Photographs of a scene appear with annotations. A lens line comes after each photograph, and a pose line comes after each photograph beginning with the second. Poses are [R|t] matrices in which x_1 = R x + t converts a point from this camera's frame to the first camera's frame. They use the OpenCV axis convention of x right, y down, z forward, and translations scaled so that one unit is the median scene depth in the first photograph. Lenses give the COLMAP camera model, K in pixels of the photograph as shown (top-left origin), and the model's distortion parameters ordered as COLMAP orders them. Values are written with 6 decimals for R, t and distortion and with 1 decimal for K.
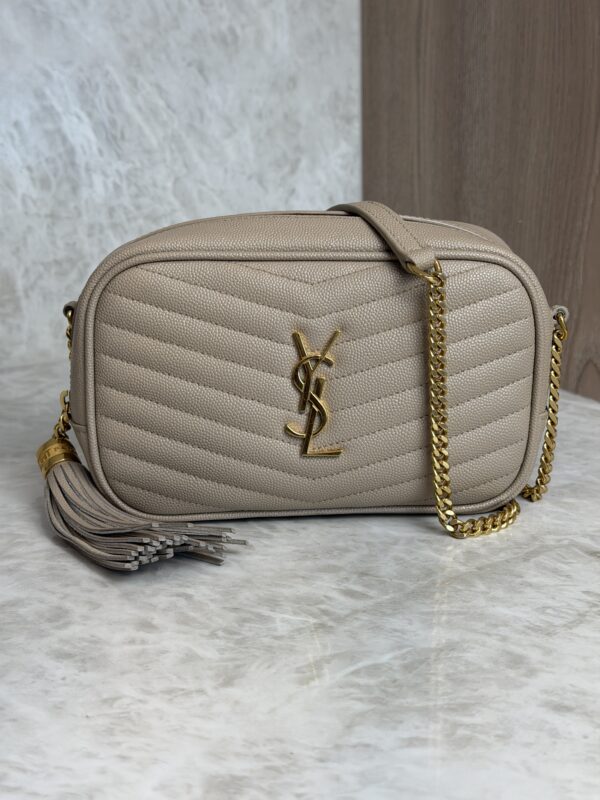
lens RADIAL K [[1129.9, 0, 300.3], [0, 1129.9, 404.3], [0, 0, 1]] dist [0.212787, -0.548617]
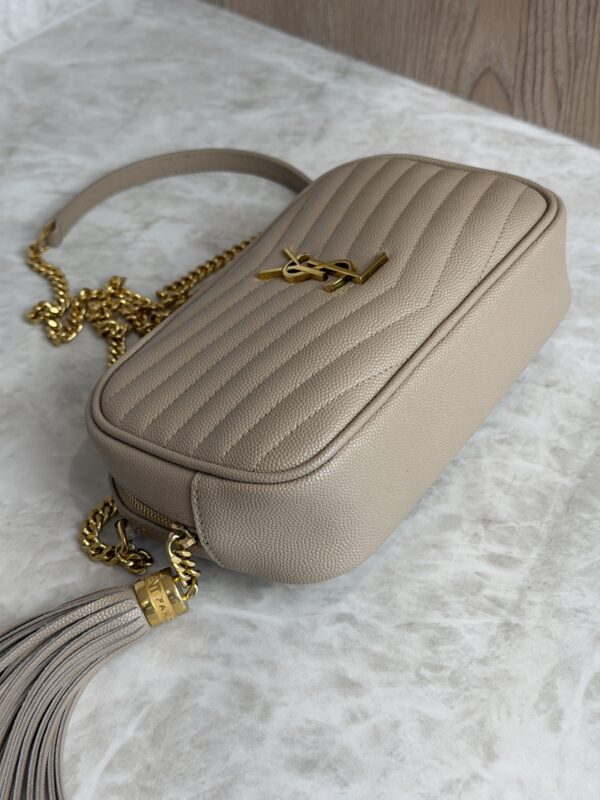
lens RADIAL K [[1142.3, 0, 305.3], [0, 1142.3, 397.1], [0, 0, 1]] dist [0.230774, -0.641062]
pose [[0.914710, -0.293394, 0.277895, -0.216367], [0.119524, 0.853324, 0.507496, -0.303765], [-0.386031, -0.430997, 0.815611, 0.186354]]
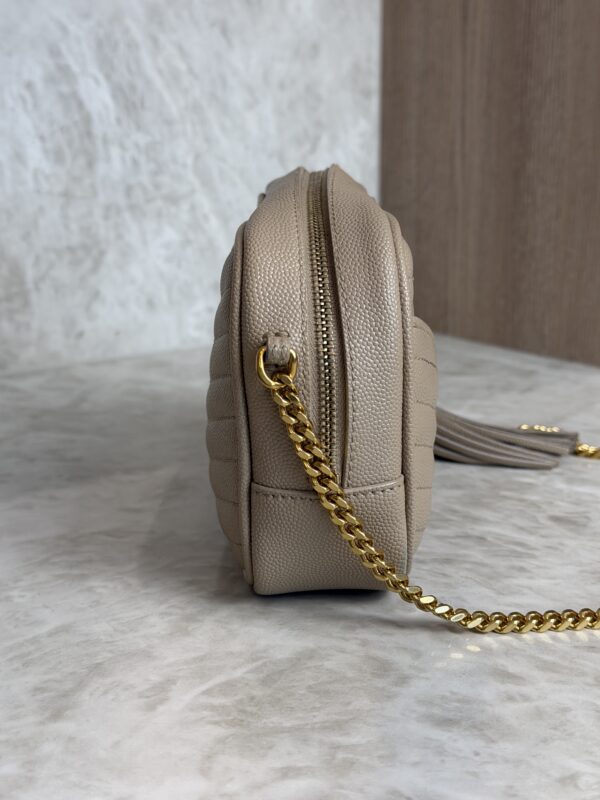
lens RADIAL K [[1142.3, 0, 305.3], [0, 1142.3, 397.1], [0, 0, 1]] dist [0.230774, -0.641062]
pose [[0.980955, -0.027204, 0.192319, -0.246014], [0.030612, 0.999422, -0.014770, 0.005633], [-0.191806, 0.020376, 0.981221, 0.139735]]
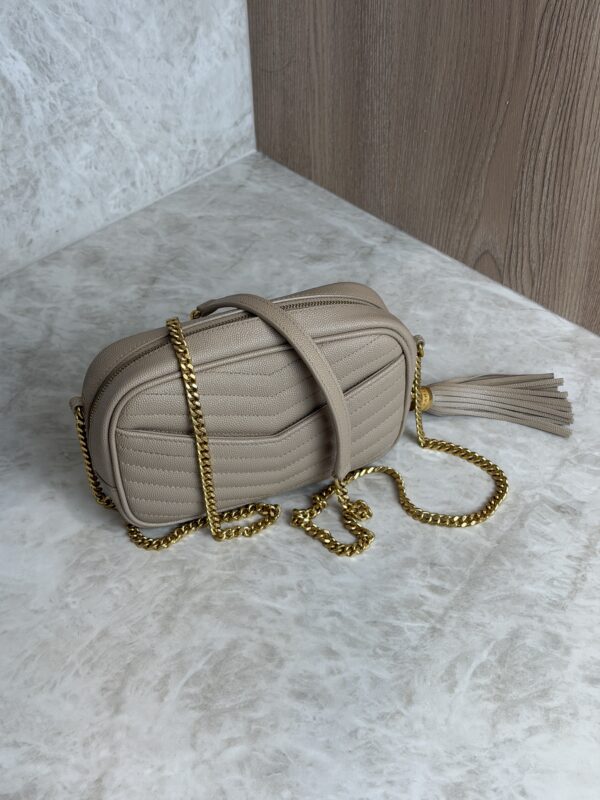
lens RADIAL K [[1124.1, 0, 299.6], [0, 1124.1, 389.3], [0, 0, 1]] dist [0.209846, -0.479486]
pose [[0.956089, -0.196081, 0.217821, -0.266277], [0.074893, 0.882008, 0.465245, -0.519303], [-0.283345, -0.428502, 0.857963, -0.120241]]
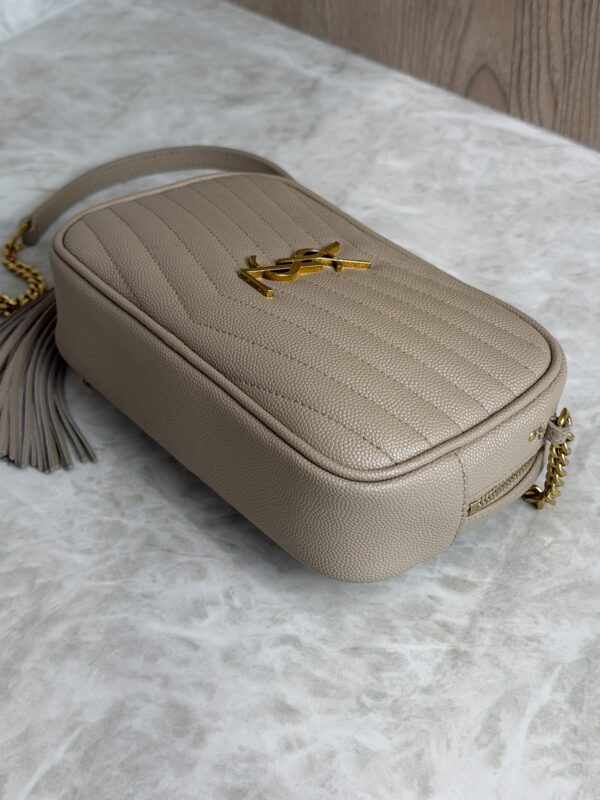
lens RADIAL K [[1142.3, 0, 305.3], [0, 1142.3, 397.1], [0, 0, 1]] dist [0.230774, -0.641062]
pose [[0.931319, -0.280609, 0.232173, -0.157660], [0.126556, 0.847093, 0.516157, -0.303549], [-0.341510, -0.451323, 0.824426, 0.189287]]
